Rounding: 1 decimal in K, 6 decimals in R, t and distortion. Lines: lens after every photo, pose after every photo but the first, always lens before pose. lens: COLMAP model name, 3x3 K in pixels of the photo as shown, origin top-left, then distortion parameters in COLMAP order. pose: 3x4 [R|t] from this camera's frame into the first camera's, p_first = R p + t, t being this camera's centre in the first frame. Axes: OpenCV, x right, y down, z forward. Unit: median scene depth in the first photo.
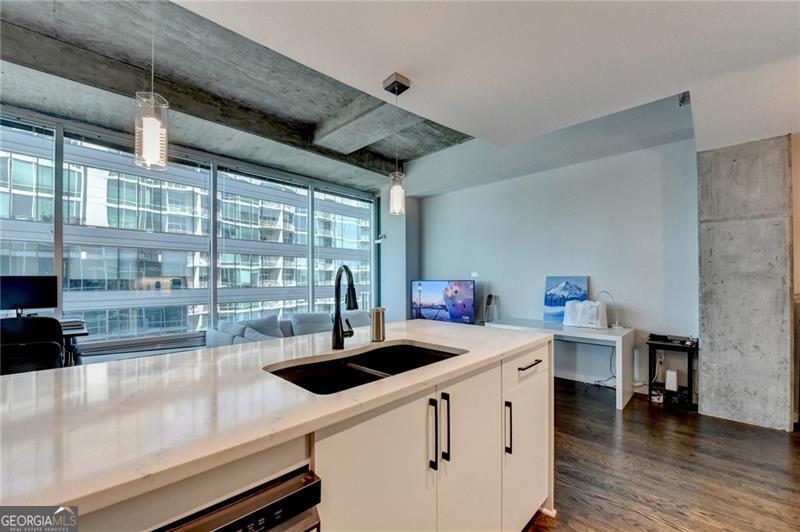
lens RADIAL K [[325.9, 0, 395.4], [0, 325.9, 280.4], [0, 0, 1]] dist [-0.015211, -0.002455]
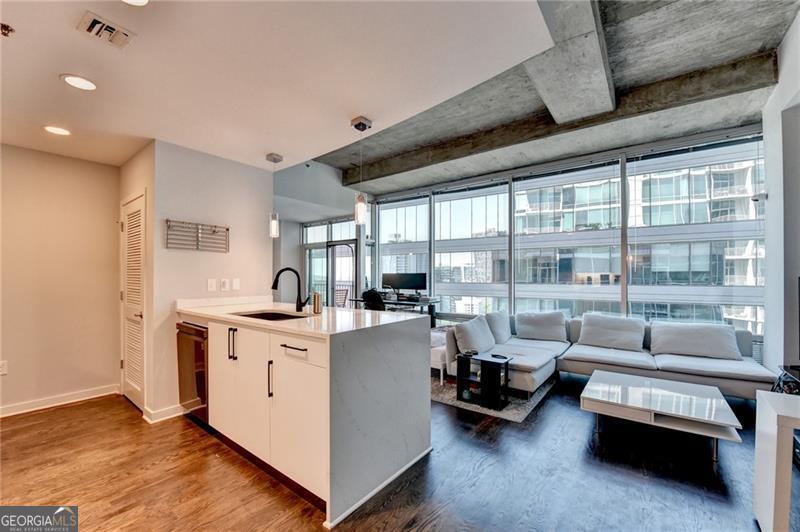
lens RADIAL K [[325.9, 0, 396.1], [0, 325.9, 276.1], [0, 0, 1]] dist [-0.015211, -0.002455]
pose [[0.112064, 0.003470, -0.993695, 0.640225], [-0.002450, 0.999992, 0.003216, -0.001547], [0.993698, 0.002074, 0.112072, 0.490452]]
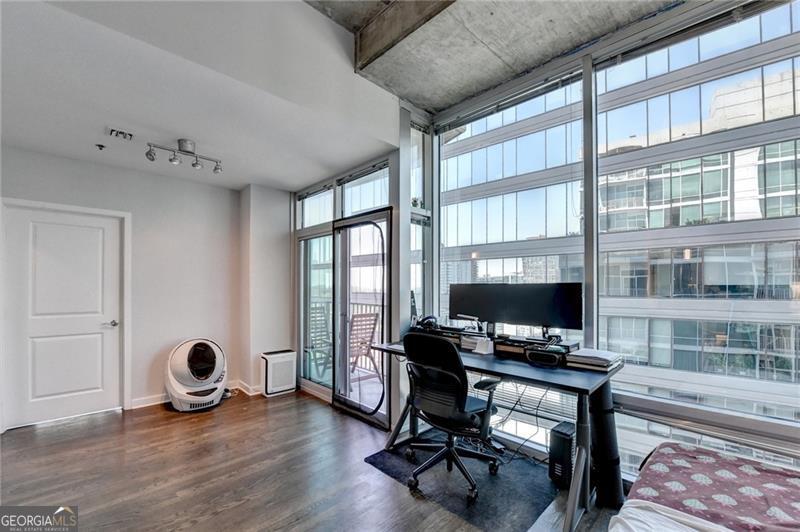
lens RADIAL K [[325.9, 0, 395.8], [0, 325.9, 284.2], [0, 0, 1]] dist [-0.015211, -0.002455]
pose [[-0.024093, -0.003919, -0.999702, -0.314799], [-0.001845, 0.999991, -0.003875, -0.006019], [0.999708, 0.001751, -0.024100, 0.506236]]
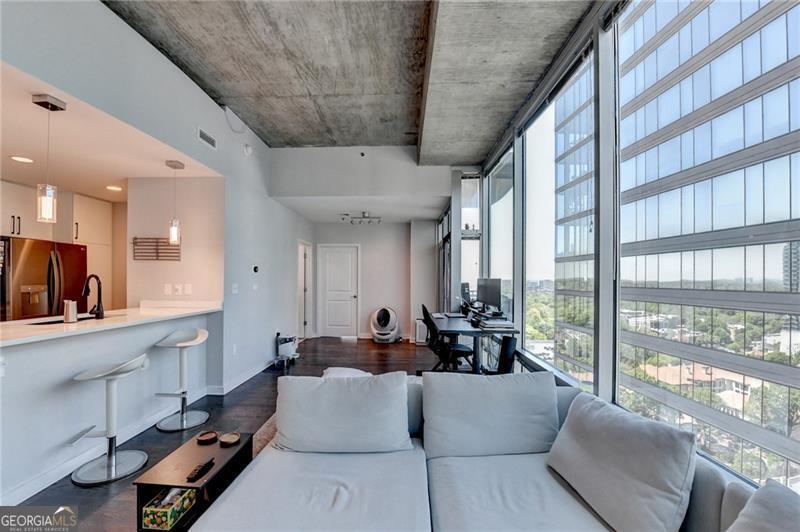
lens RADIAL K [[325.9, 0, 387.4], [0, 325.9, 278.5], [0, 0, 1]] dist [-0.015211, -0.002455]
pose [[-0.746557, -0.001768, -0.665319, -0.063869], [-0.004983, 0.999983, 0.002935, -0.012386], [0.665303, 0.005506, -0.746553, 1.244532]]
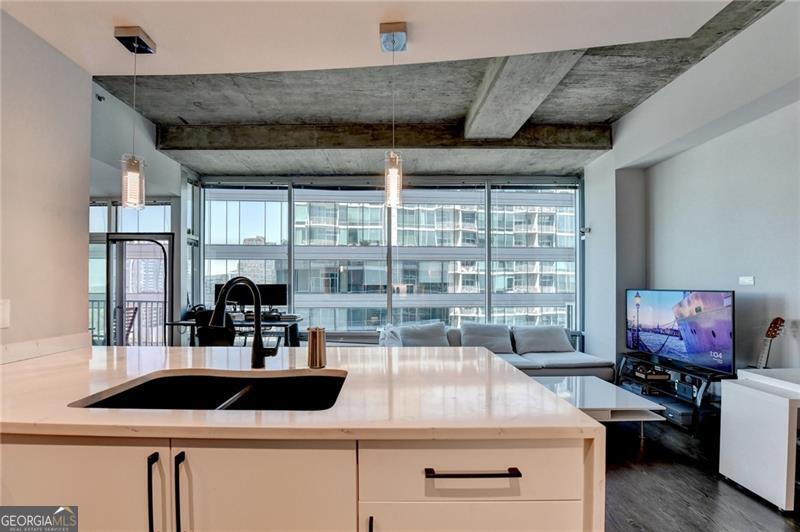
lens RADIAL K [[325.9, 0, 384.2], [0, 325.9, 286.1], [0, 0, 1]] dist [-0.015211, -0.002455]
pose [[0.693976, 0.004438, -0.719985, 0.265362], [-0.004679, 0.999988, 0.001653, -0.008247], [0.719983, 0.002222, 0.693988, 0.223102]]
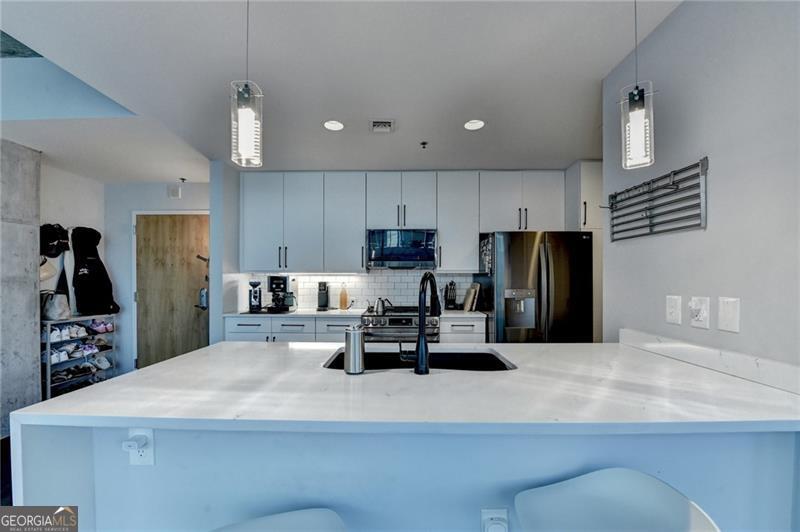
lens RADIAL K [[325.9, 0, 396.3], [0, 325.9, 283.9], [0, 0, 1]] dist [-0.015211, -0.002455]
pose [[-0.686123, -0.006920, 0.727453, -0.258989], [0.004551, 0.999894, 0.013804, -0.008662], [-0.727472, 0.012782, -0.686019, 0.584582]]
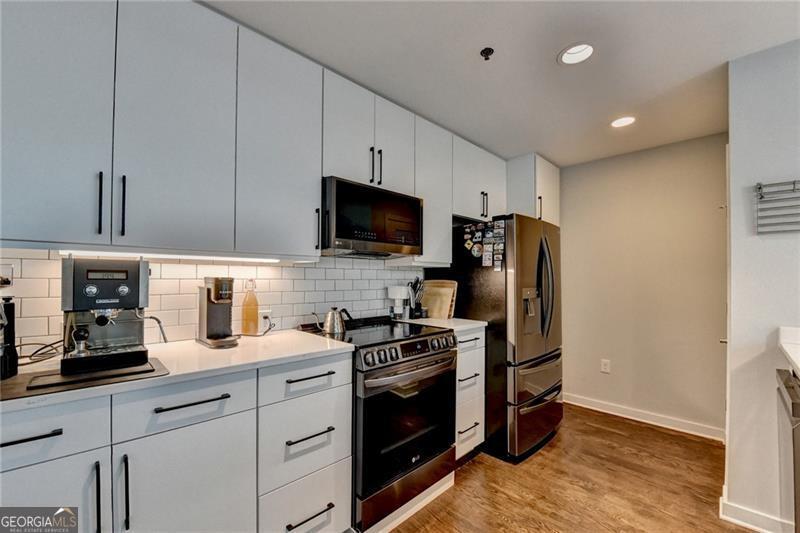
lens RADIAL K [[325.6, 0, 393.0], [0, 325.6, 276.2], [0, 0, 1]] dist [-0.018531, -0.001434]
pose [[-0.999231, -0.002312, 0.039151, 0.316586], [-0.002452, 0.999991, -0.003517, -0.003803], [-0.039142, -0.003610, -0.999227, 0.487088]]
